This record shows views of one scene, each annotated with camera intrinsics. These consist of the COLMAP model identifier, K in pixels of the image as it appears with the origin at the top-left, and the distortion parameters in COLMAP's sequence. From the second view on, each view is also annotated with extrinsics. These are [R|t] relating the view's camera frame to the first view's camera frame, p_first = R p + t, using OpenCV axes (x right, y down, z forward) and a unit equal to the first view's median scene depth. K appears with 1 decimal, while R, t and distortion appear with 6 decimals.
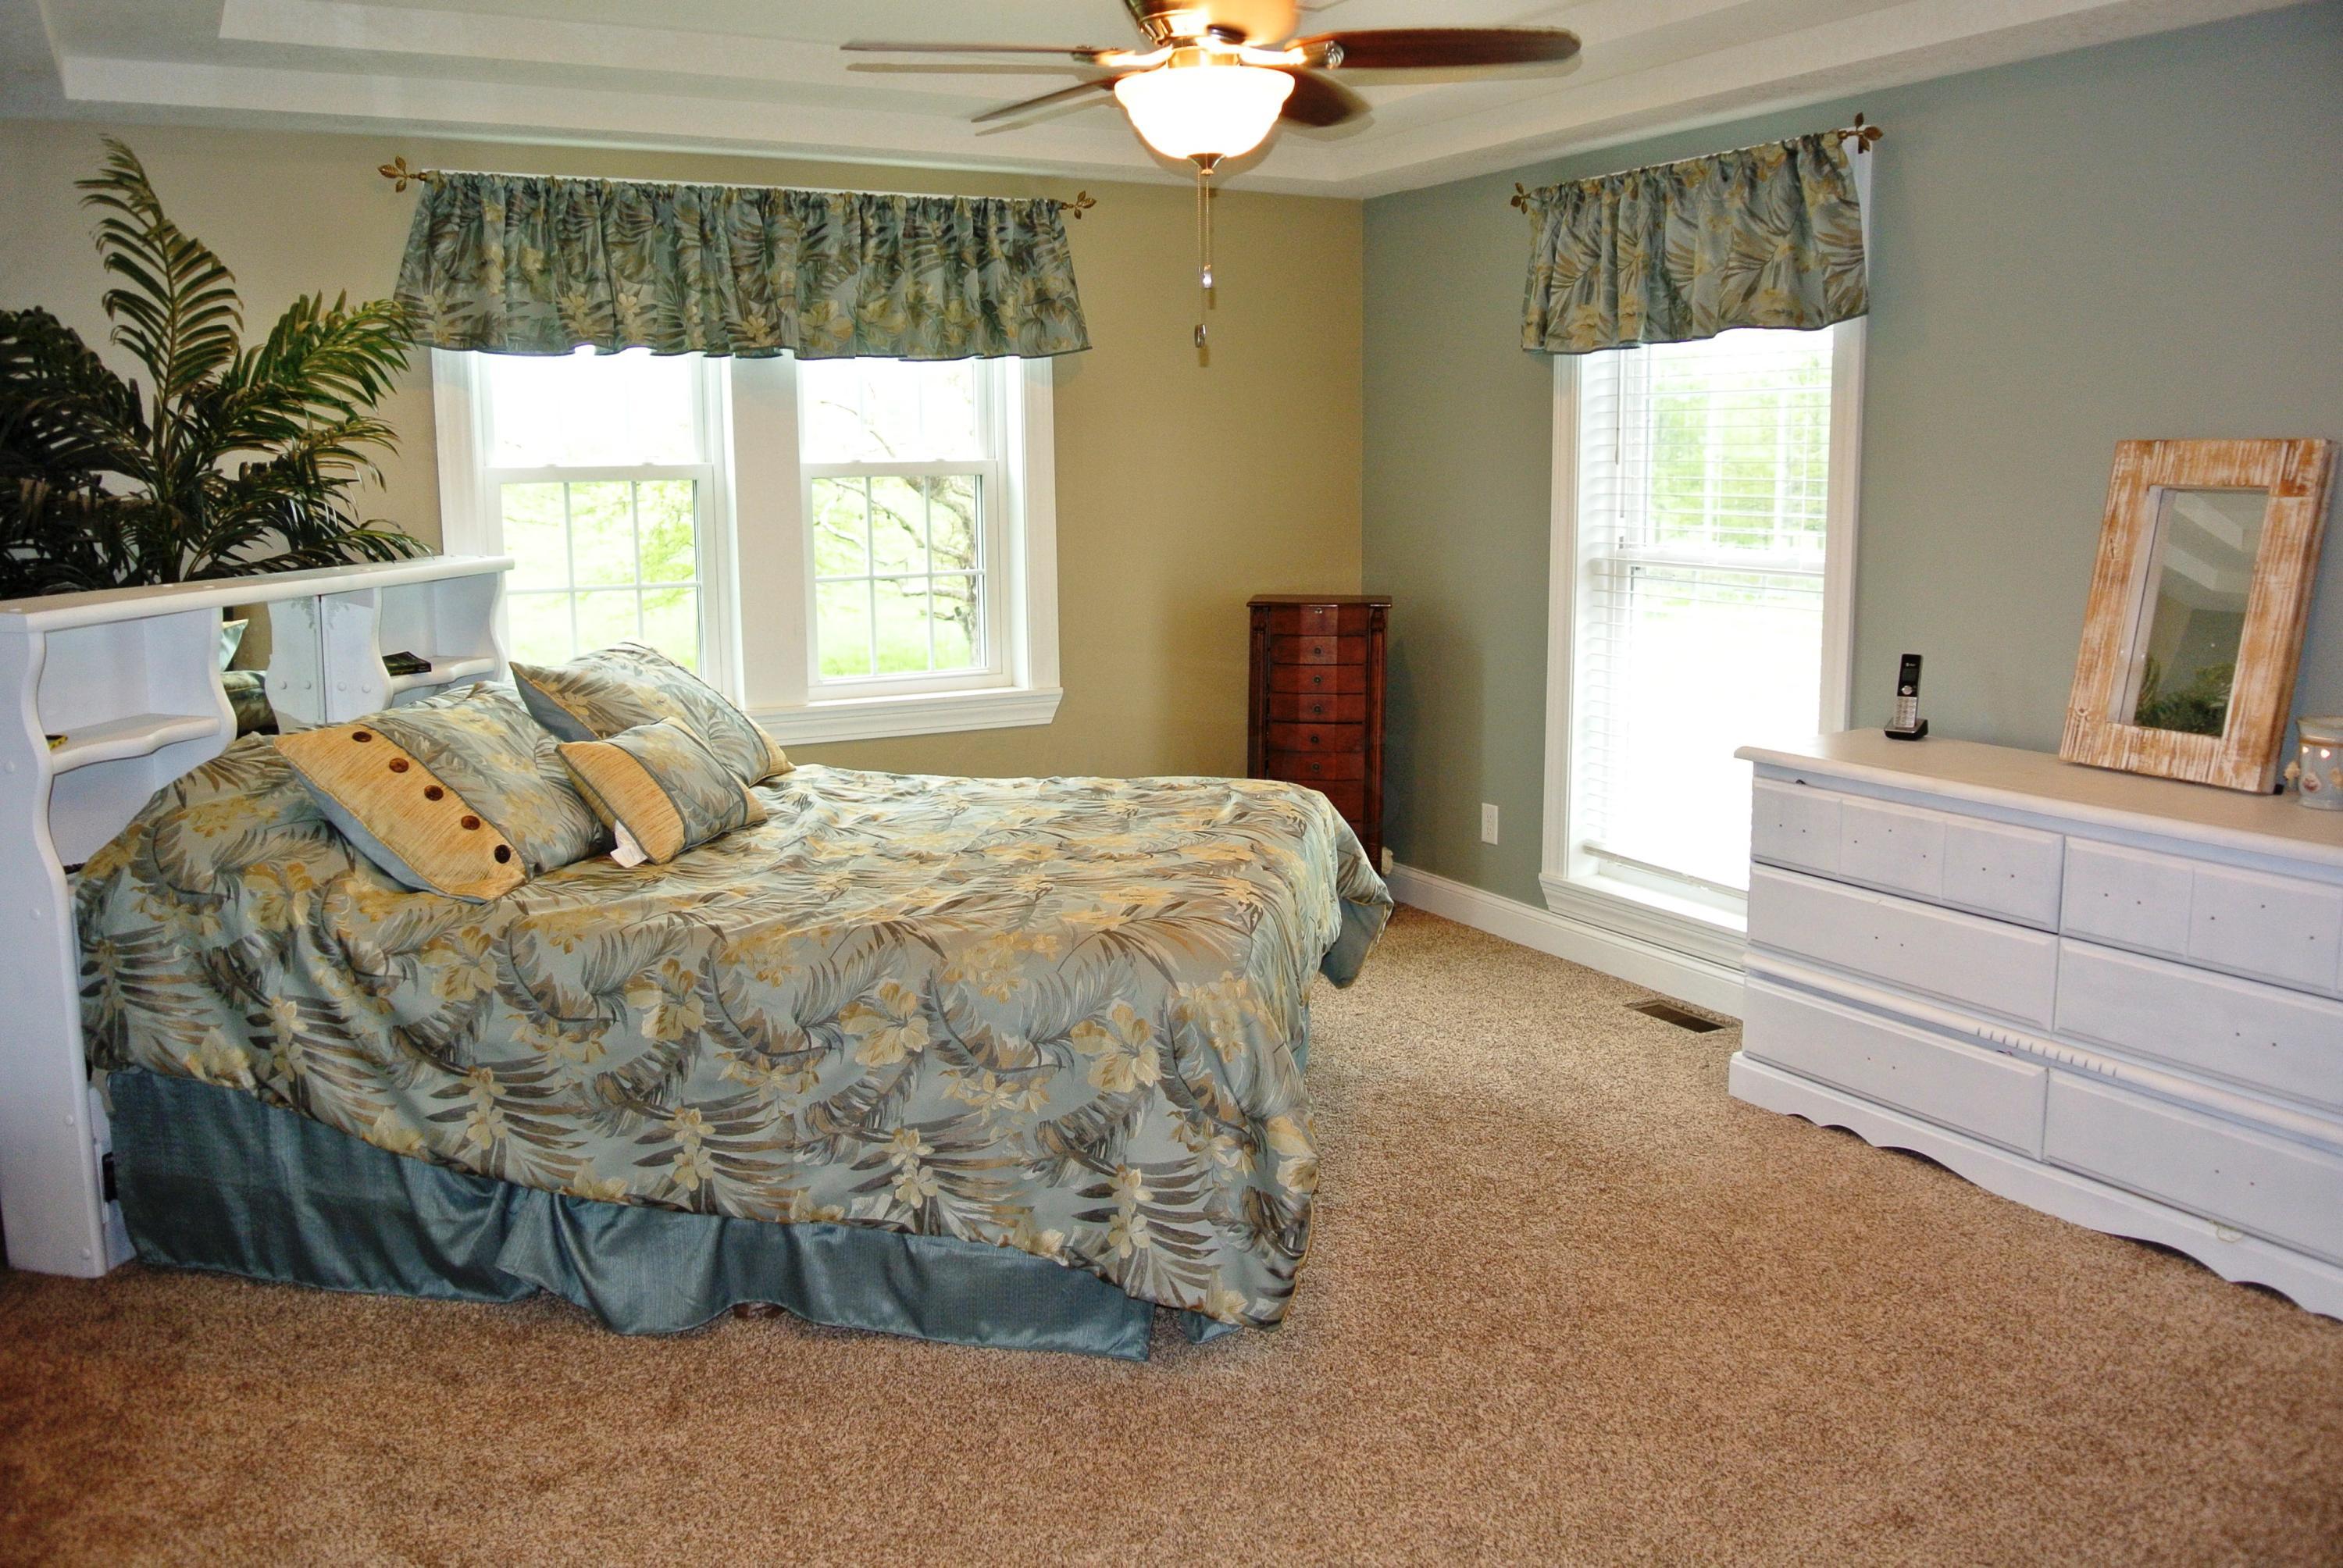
lens RADIAL K [[1847.6, 0, 1167.5], [0, 1847.6, 784.5], [0, 0, 1]] dist [-0.087979, 0.044508]
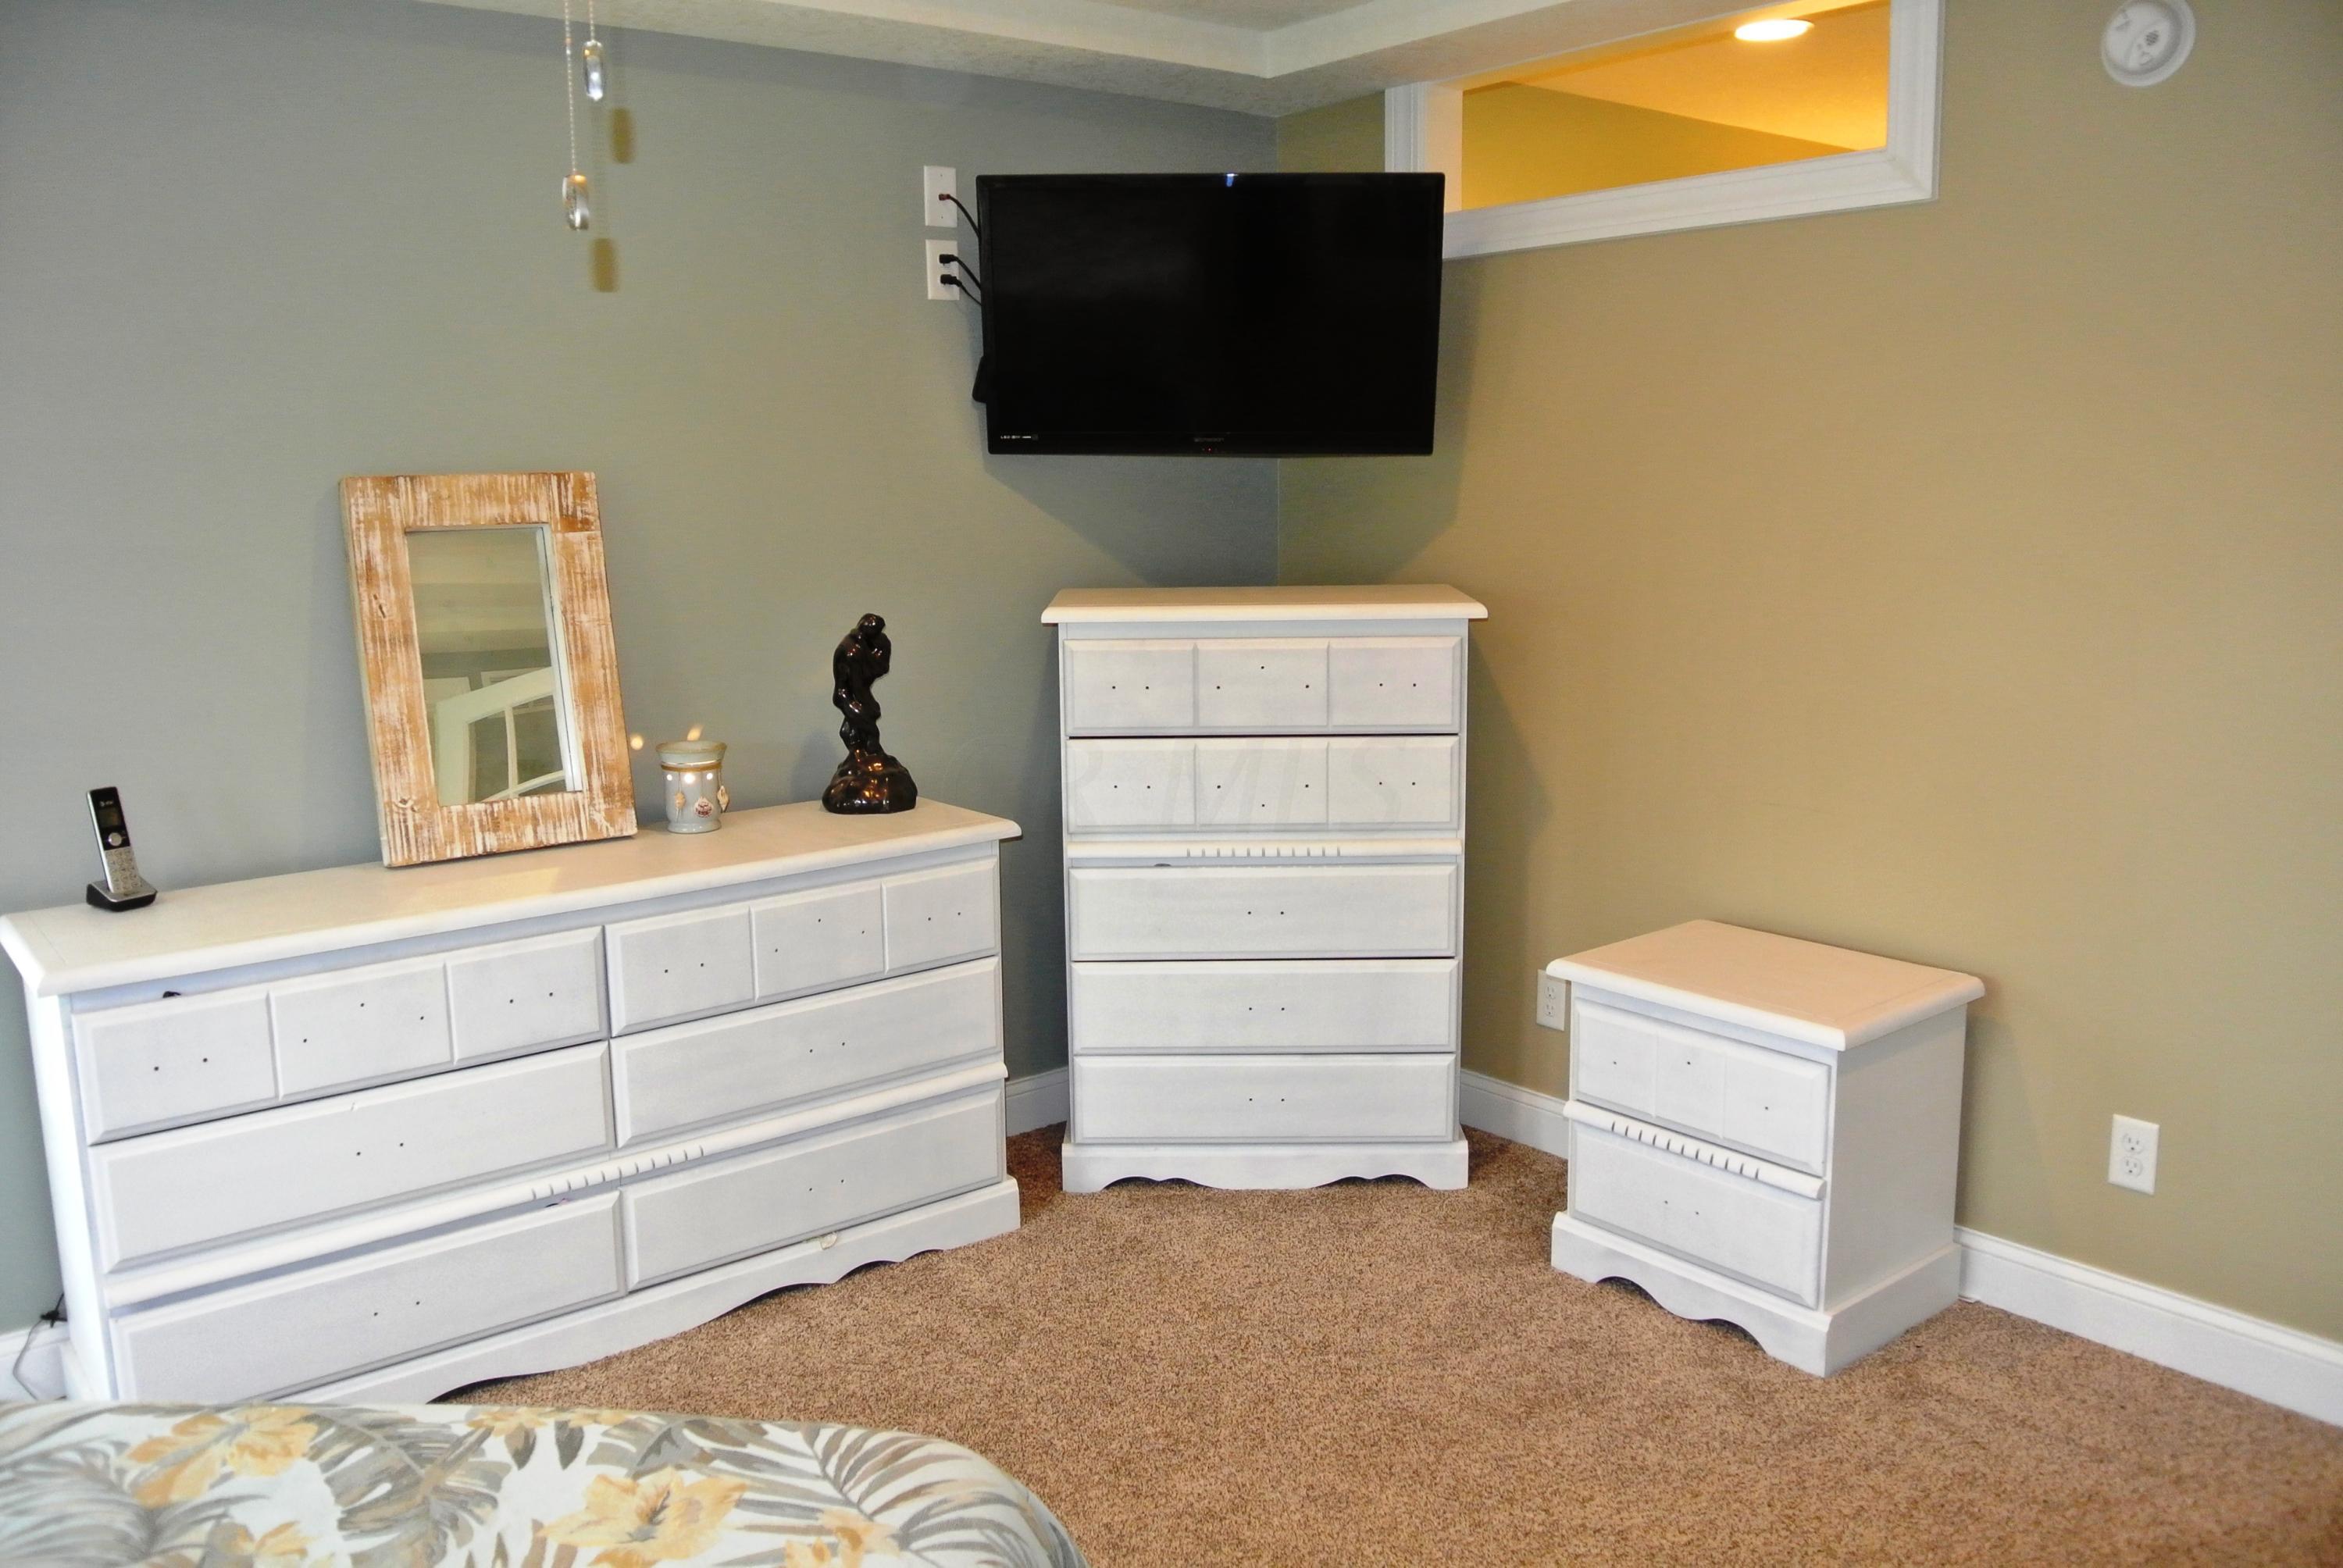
lens RADIAL K [[1847.6, 0, 1167.8], [0, 1847.6, 778.4], [0, 0, 1]] dist [-0.087979, 0.044508]
pose [[-0.177743, -0.148193, 0.972855, -0.389186], [0.188061, 0.965261, 0.181396, -0.145025], [-0.965940, 0.215198, -0.143699, 0.829815]]
